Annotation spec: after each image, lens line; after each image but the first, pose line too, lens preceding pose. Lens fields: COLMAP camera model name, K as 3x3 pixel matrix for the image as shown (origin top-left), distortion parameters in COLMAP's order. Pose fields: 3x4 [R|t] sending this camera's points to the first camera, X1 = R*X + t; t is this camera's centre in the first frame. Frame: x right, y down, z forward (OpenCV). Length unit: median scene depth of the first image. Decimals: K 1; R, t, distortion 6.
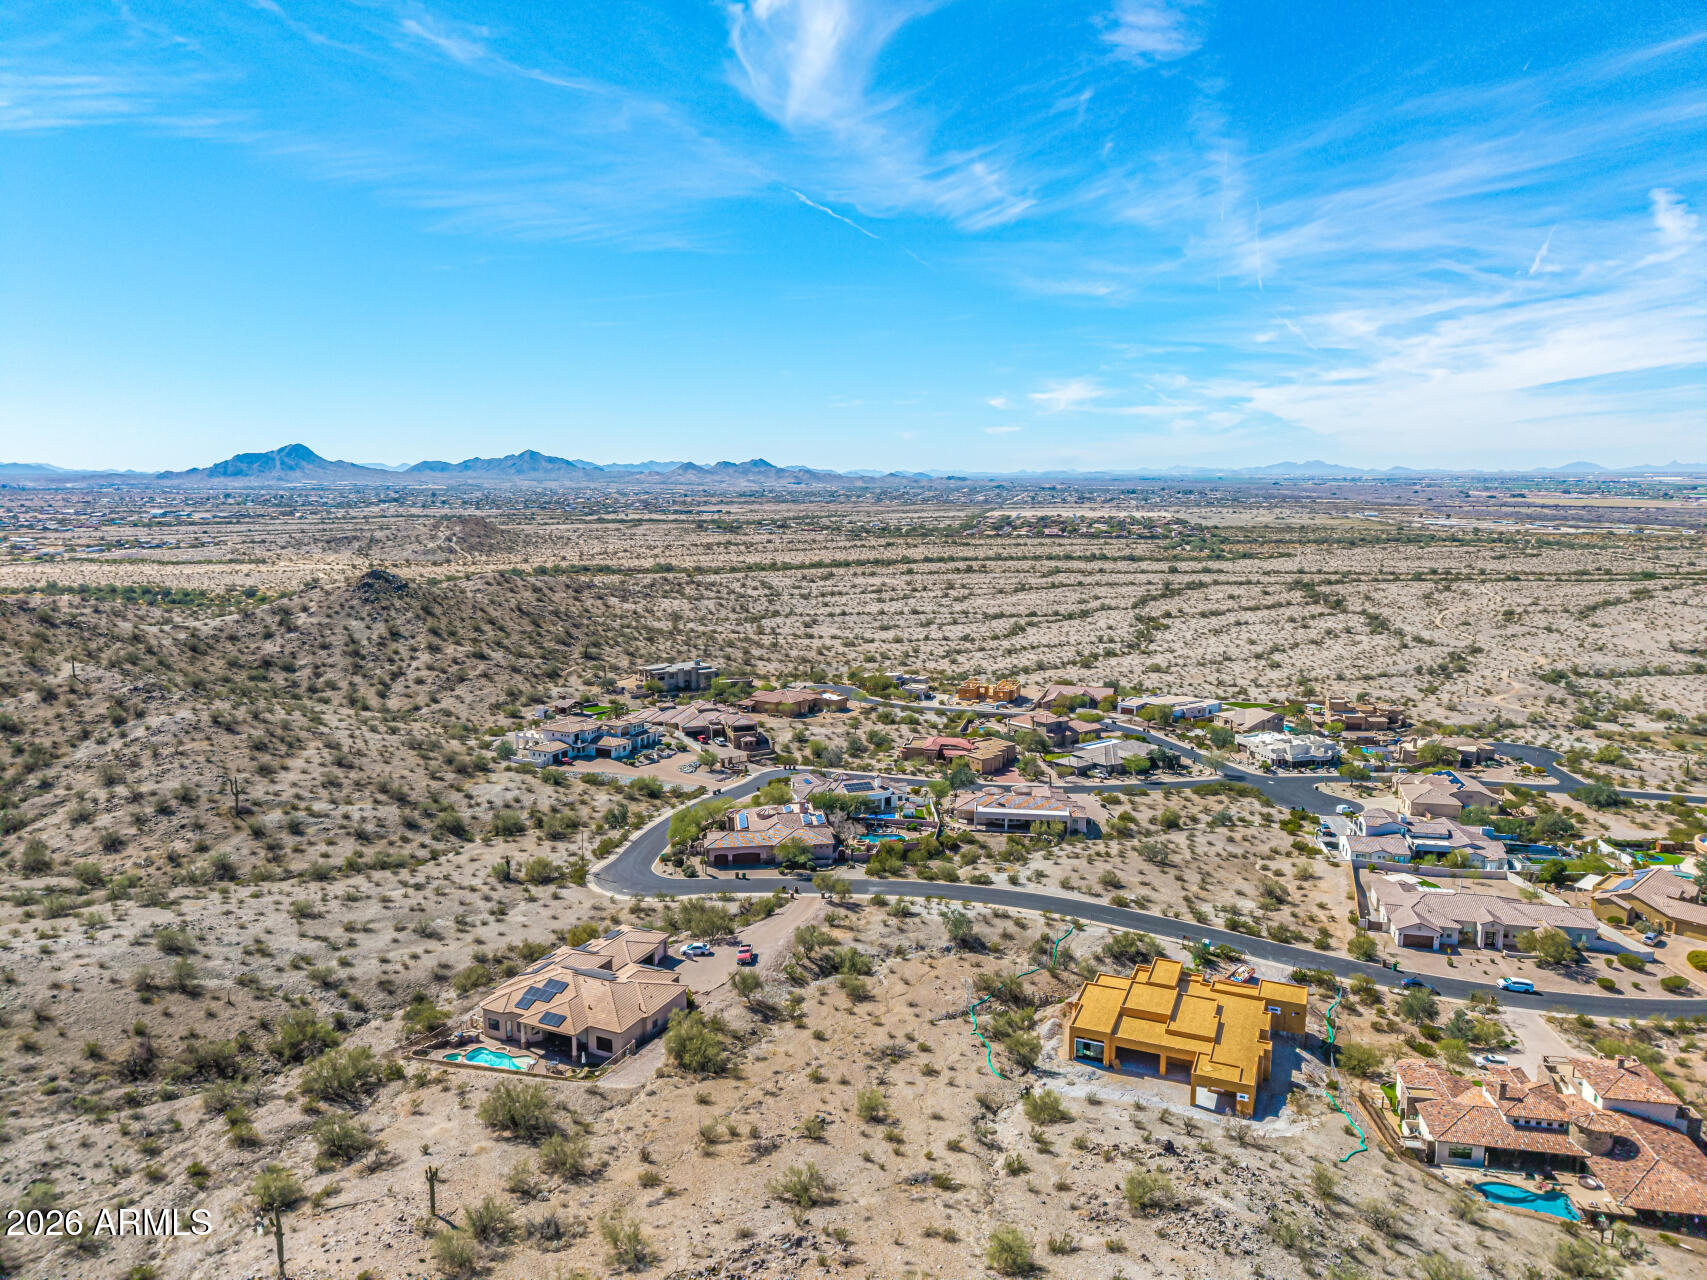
lens RADIAL K [[1137.5, 0, 851.5], [0, 1137.5, 640.7], [0, 0, 1]] dist [0.031180, -0.032612]
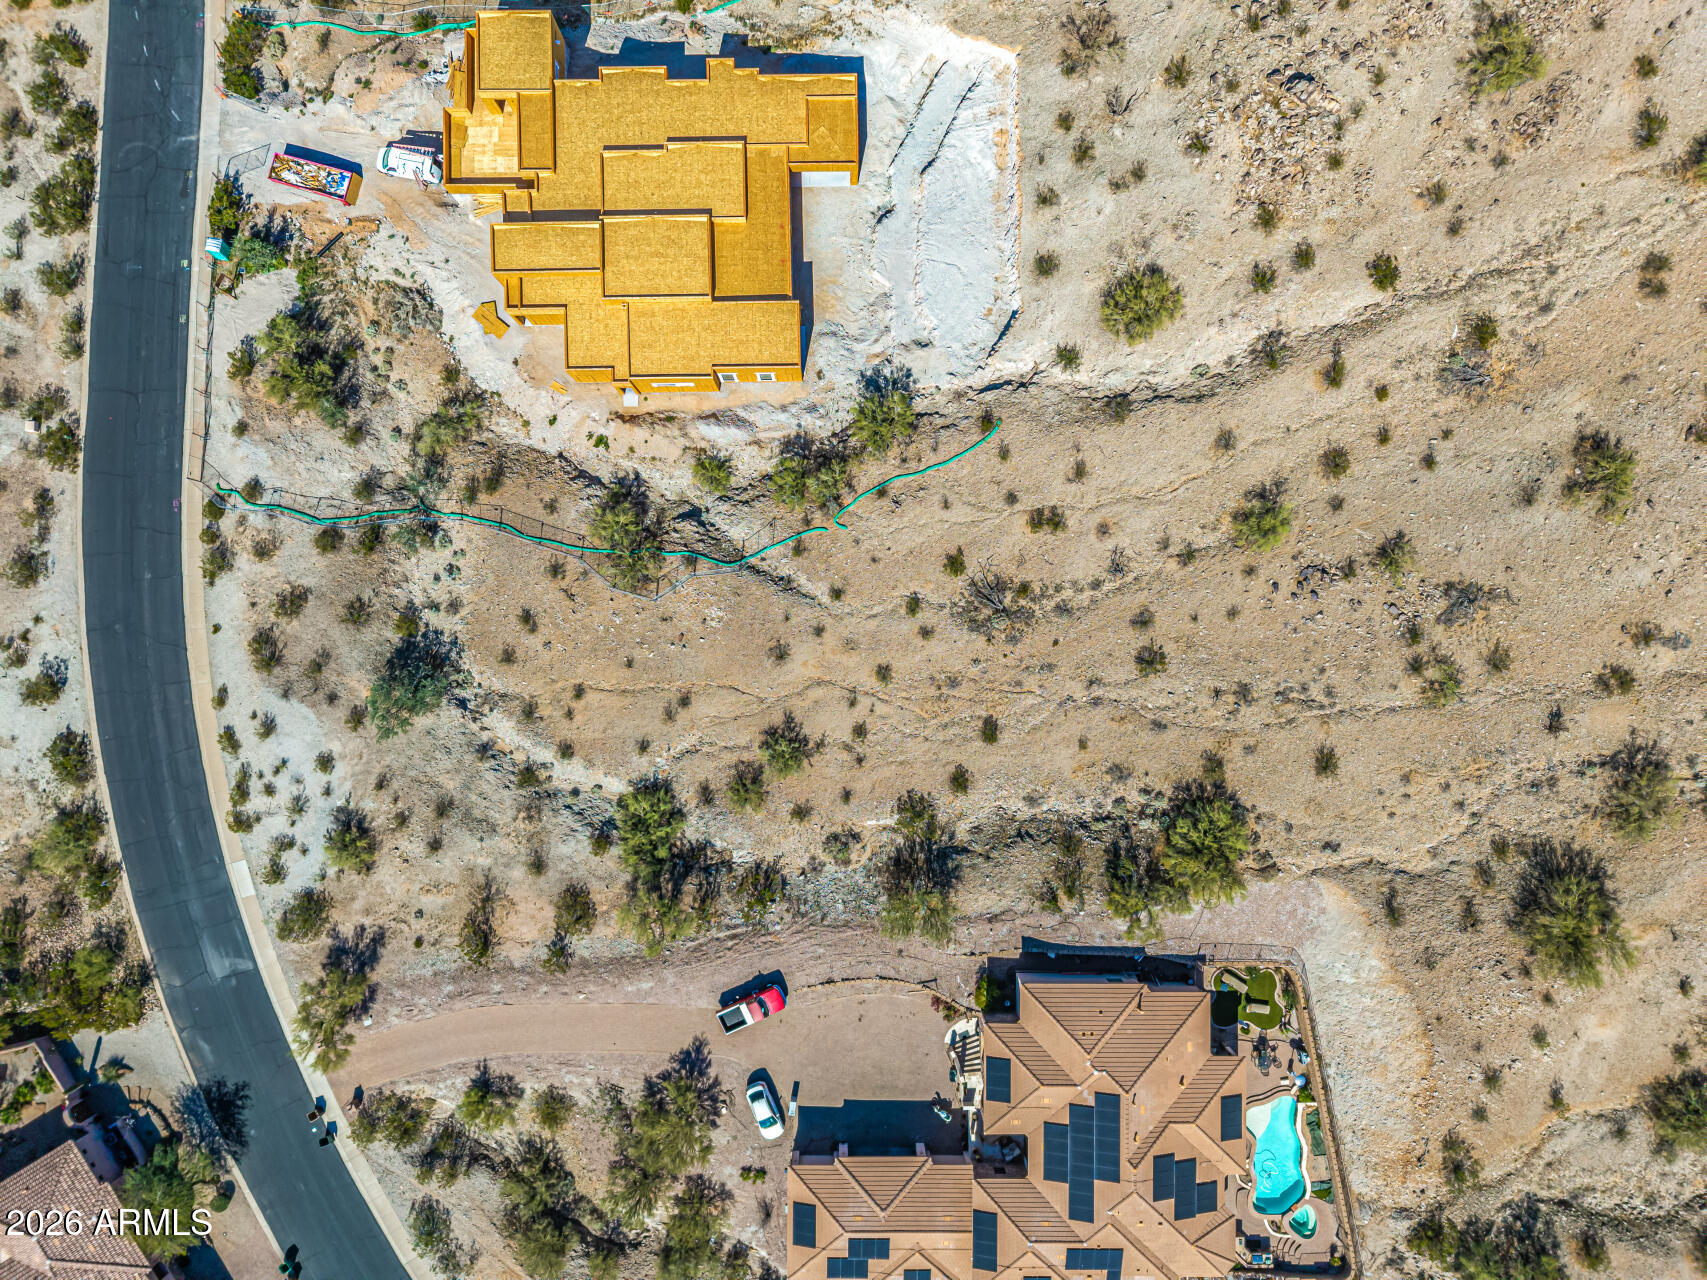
lens RADIAL K [[1139.4, 0, 851.9], [0, 1139.4, 638.0], [0, 0, 1]] dist [0.021279, -0.017136]
pose [[-0.411938, -0.911212, -0.000009, 0.033511], [0.128952, -0.058306, 0.989935, -0.181461], [-0.902041, 0.407791, 0.141521, 0.650375]]
